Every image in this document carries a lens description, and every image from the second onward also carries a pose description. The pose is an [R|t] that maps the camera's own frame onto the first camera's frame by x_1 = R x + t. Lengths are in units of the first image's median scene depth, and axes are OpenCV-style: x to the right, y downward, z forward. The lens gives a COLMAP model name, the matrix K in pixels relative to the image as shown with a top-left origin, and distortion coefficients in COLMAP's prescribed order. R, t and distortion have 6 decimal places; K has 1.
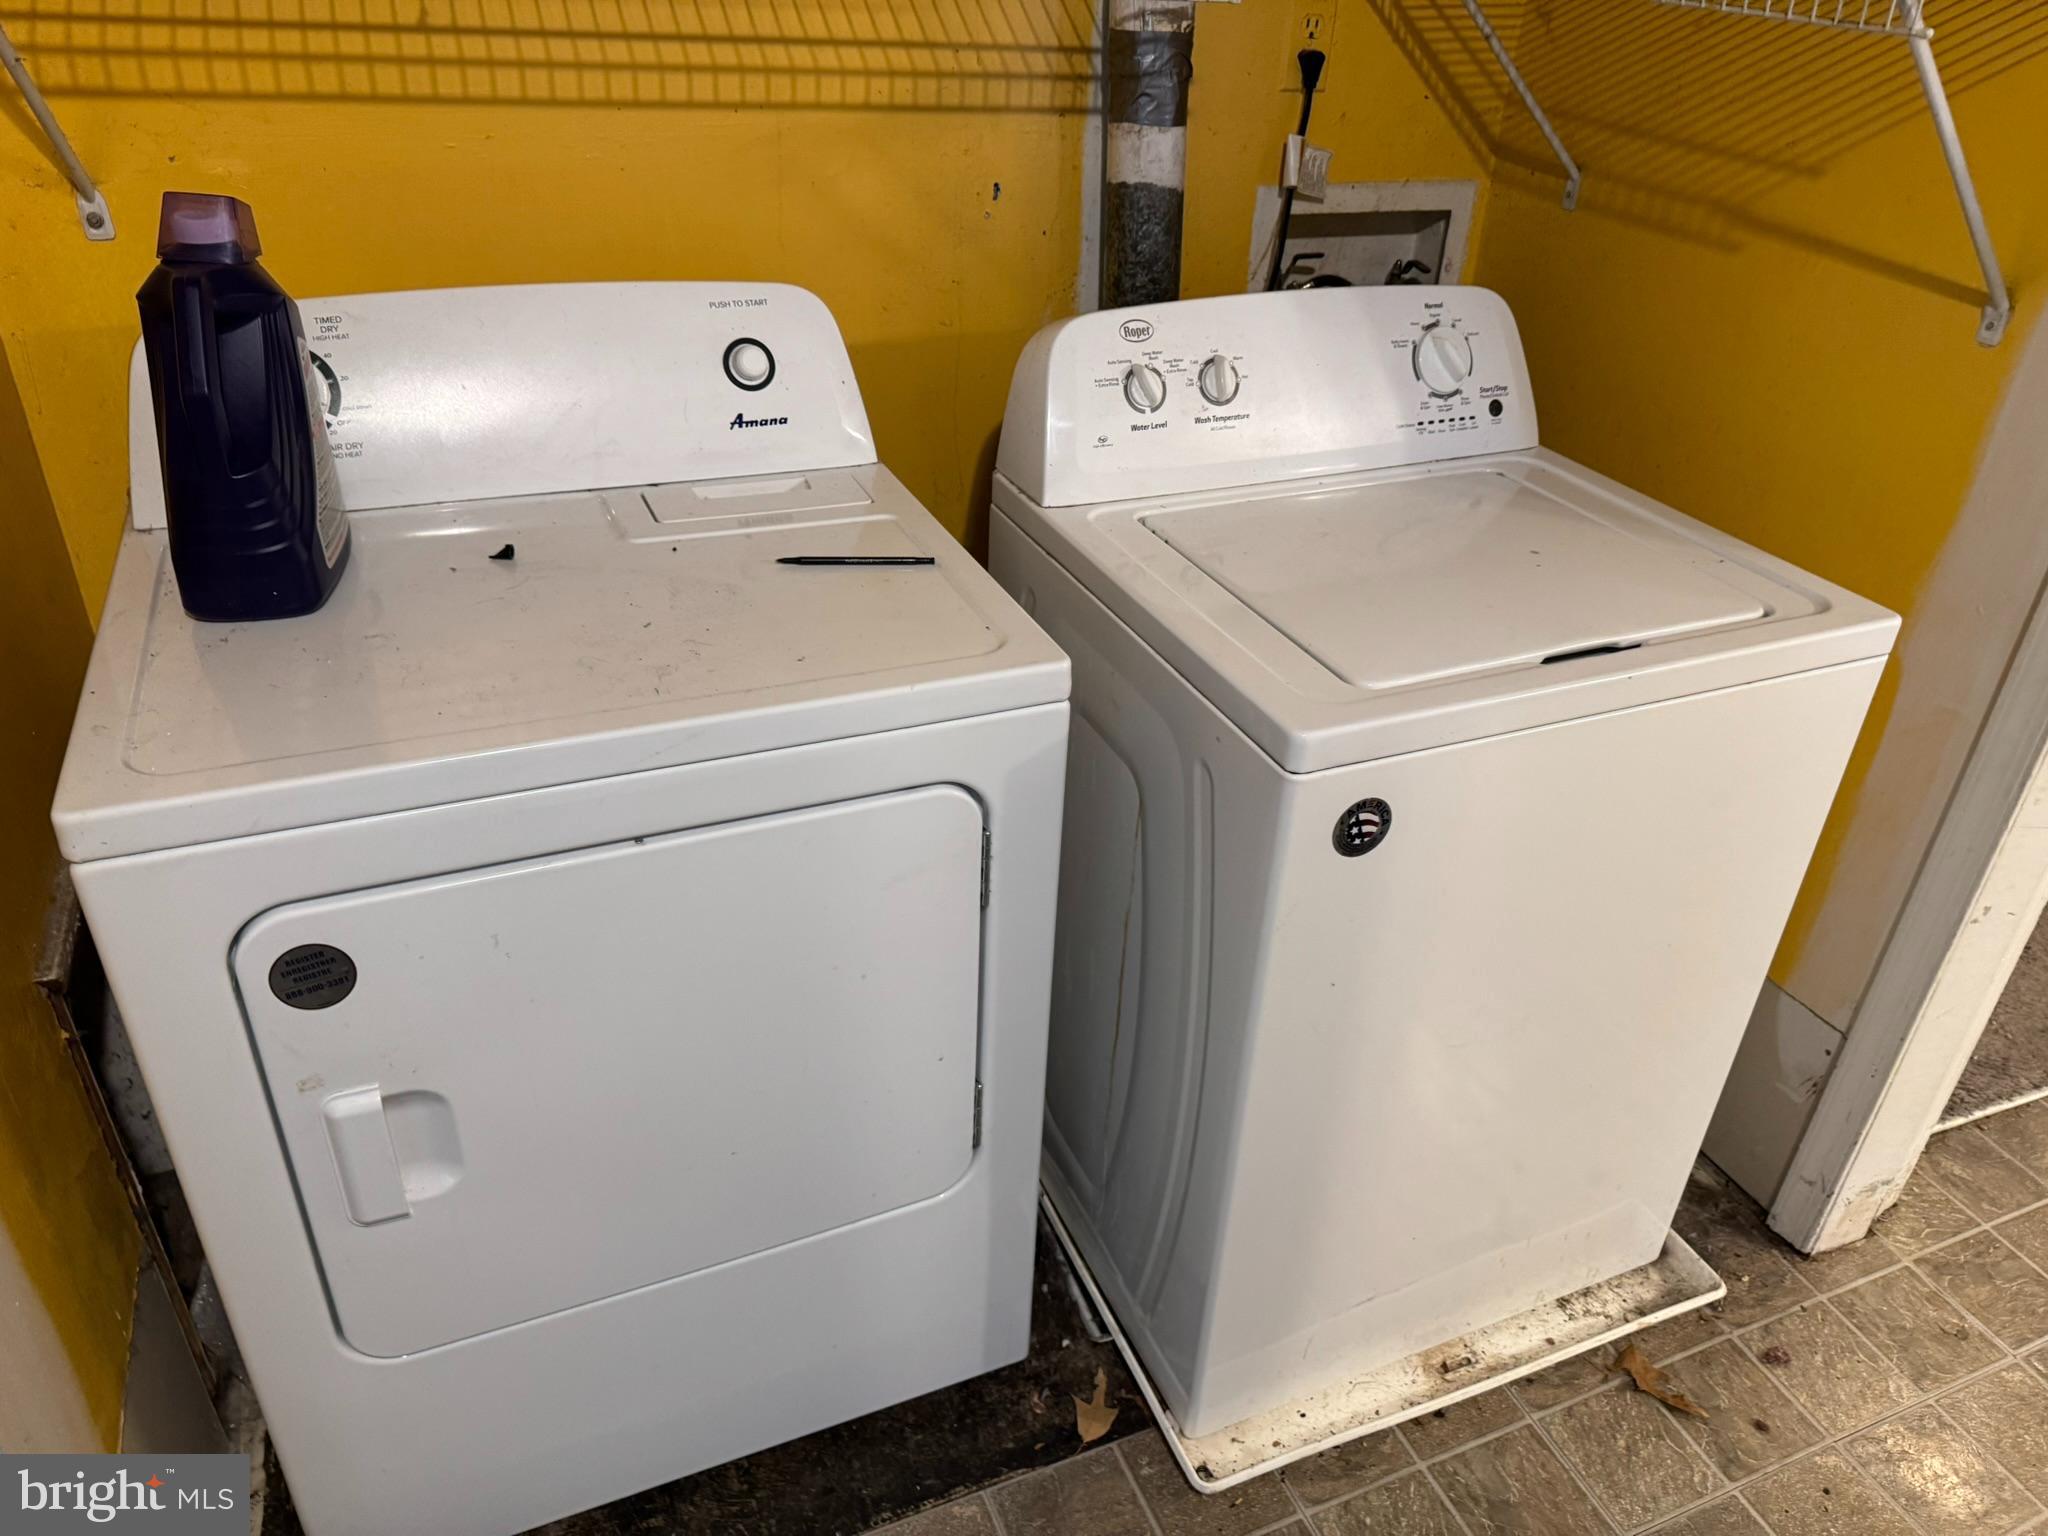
lens RADIAL K [[1435.2, 0, 1026.6], [0, 1435.2, 755.6], [0, 0, 1]] dist [0.062019, -0.073841]
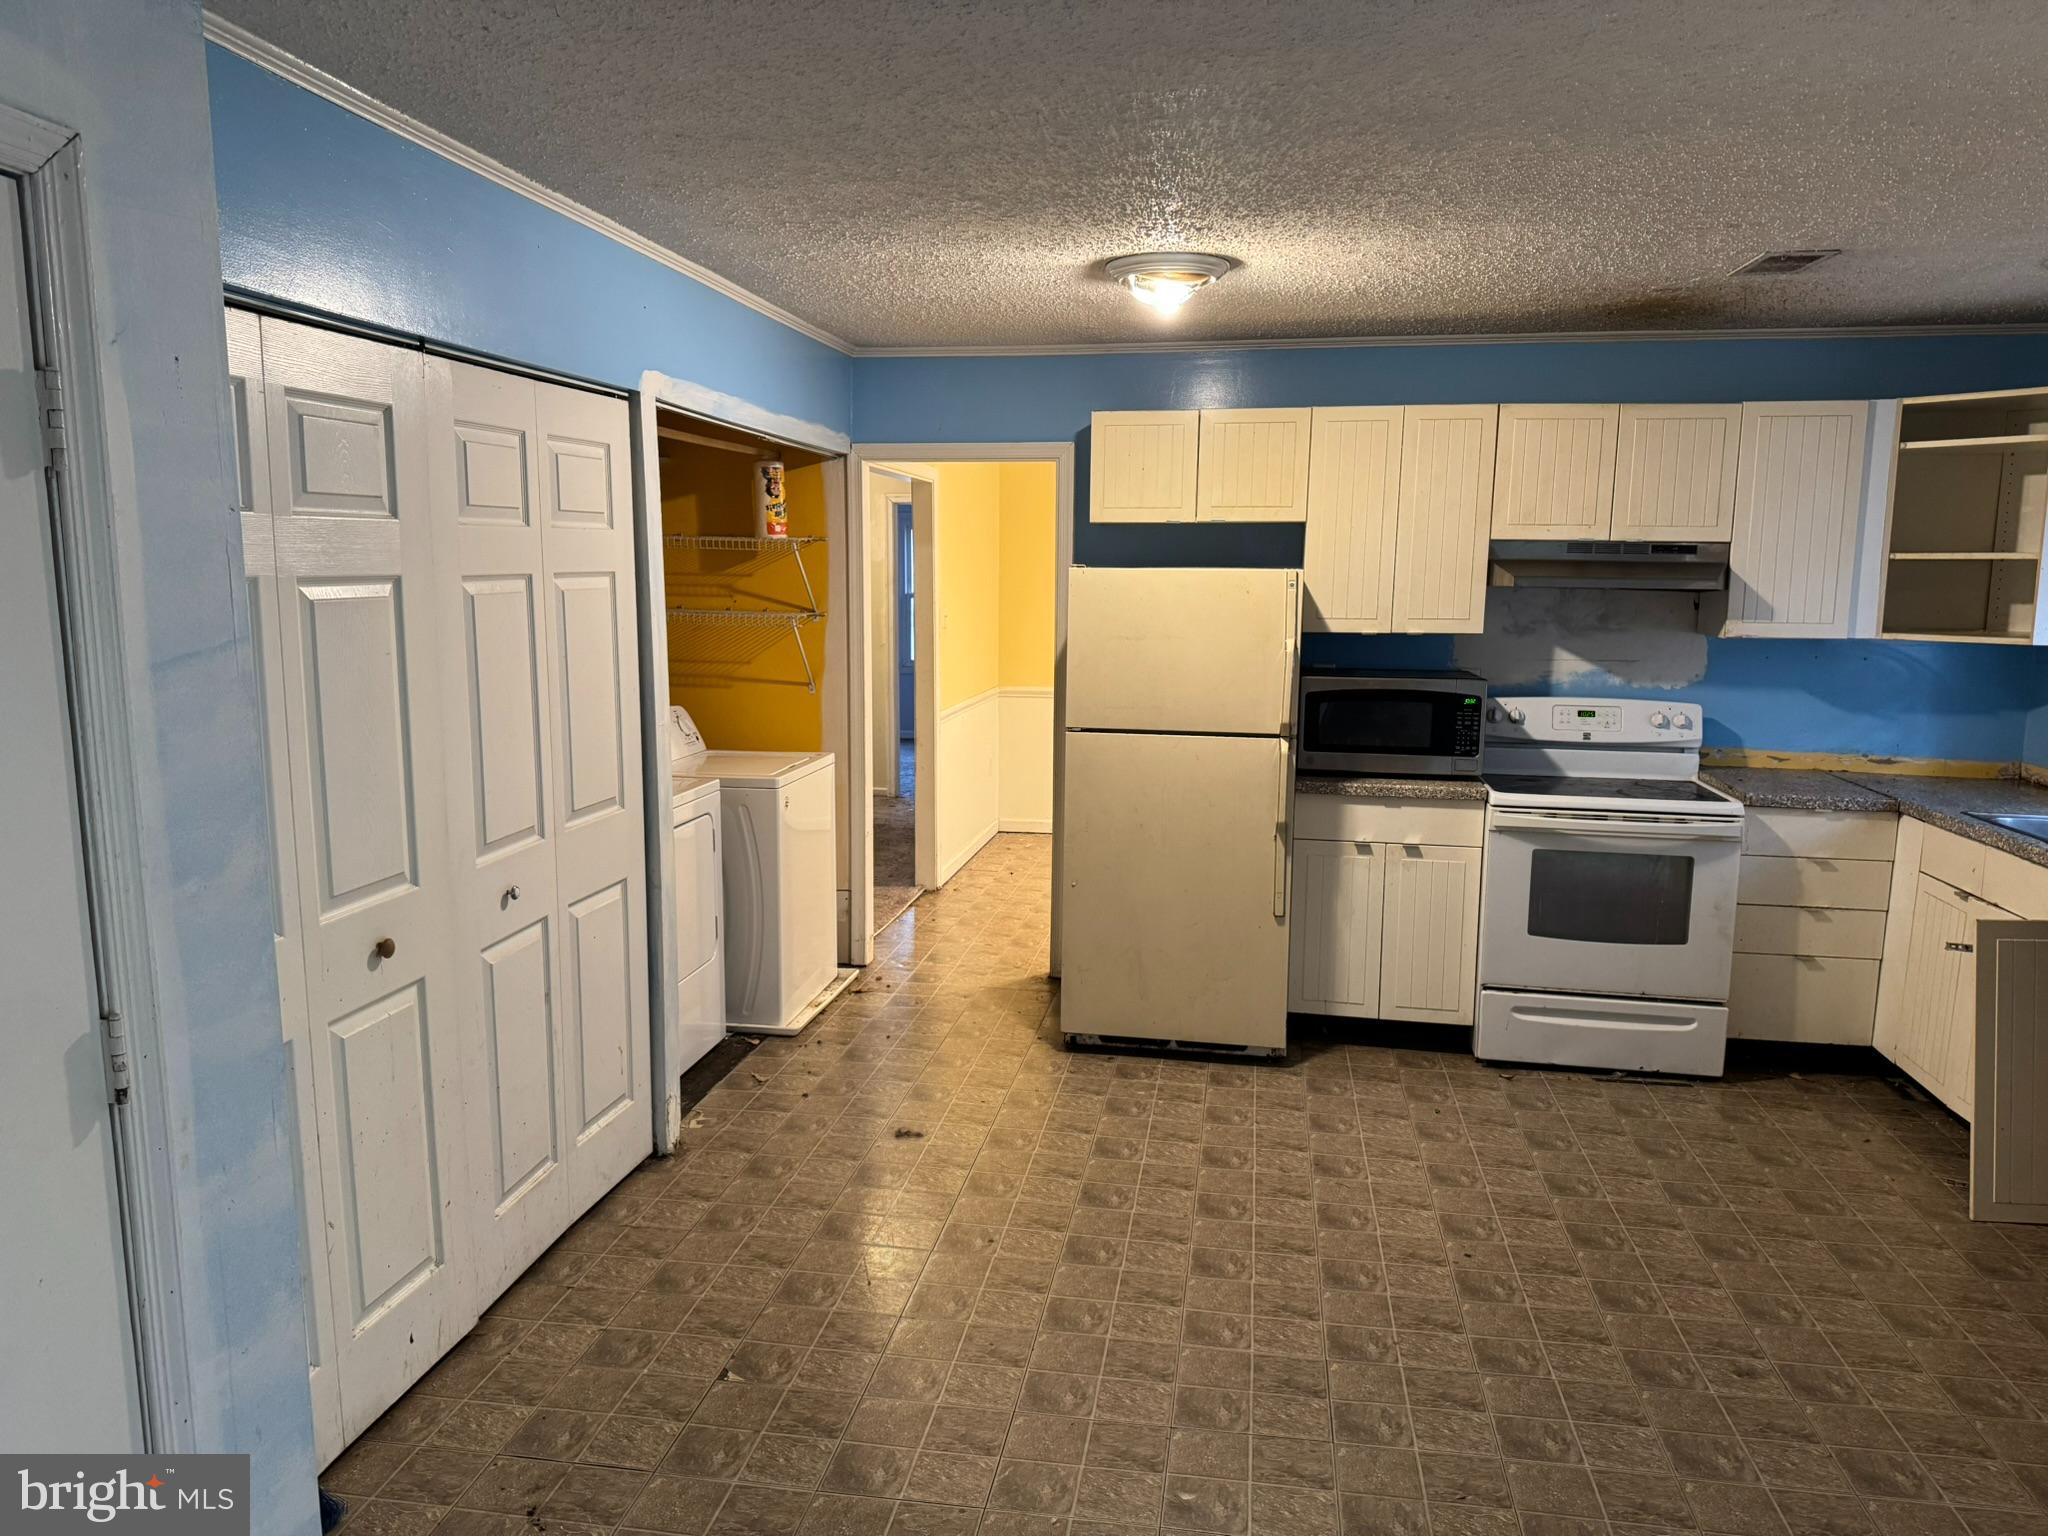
lens RADIAL K [[1435.2, 0, 1035.1], [0, 1435.2, 771.5], [0, 0, 1]] dist [0.062019, -0.073841]
pose [[0.542834, -0.168386, 0.822786, -1.932043], [0.447371, 0.887104, -0.113604, 0.528419], [-0.710767, 0.429759, 0.556882, -1.294301]]
